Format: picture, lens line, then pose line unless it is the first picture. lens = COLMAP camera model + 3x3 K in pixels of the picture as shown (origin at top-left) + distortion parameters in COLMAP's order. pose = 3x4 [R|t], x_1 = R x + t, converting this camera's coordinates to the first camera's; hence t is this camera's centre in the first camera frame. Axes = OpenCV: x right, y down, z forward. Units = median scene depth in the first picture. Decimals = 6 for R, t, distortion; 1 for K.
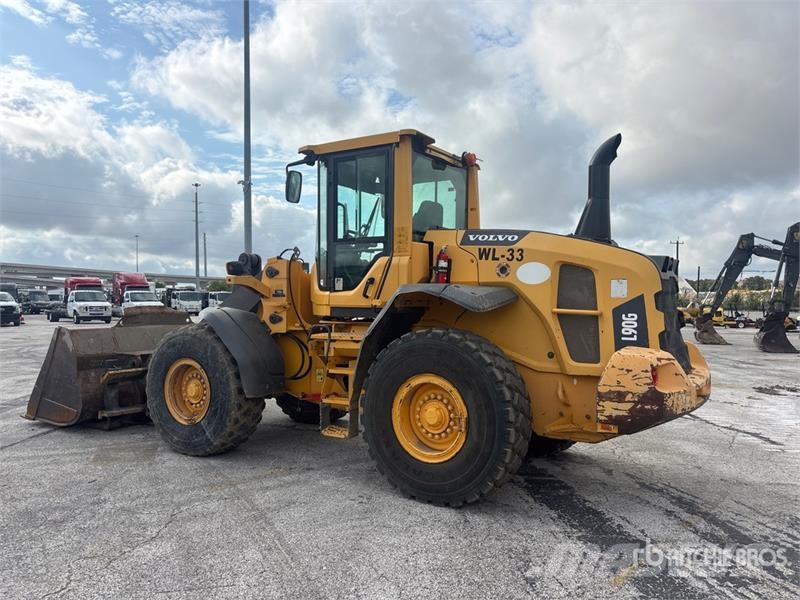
lens RADIAL K [[604.9, 0, 399.9], [0, 604.9, 302.0], [0, 0, 1]] dist [0.070334, -0.090023]
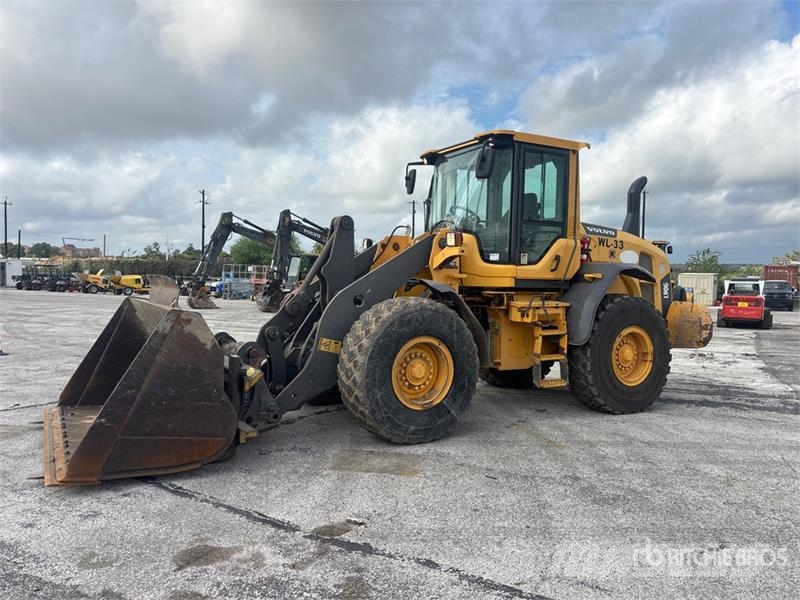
lens RADIAL K [[604.9, 0, 399.9], [0, 604.9, 302.0], [0, 0, 1]] dist [0.070334, -0.090023]
pose [[0.477973, -0.033673, 0.877729, -1.228764], [-0.014159, 0.998840, 0.046029, 0.002516], [-0.878261, -0.034429, 0.476941, 0.655871]]
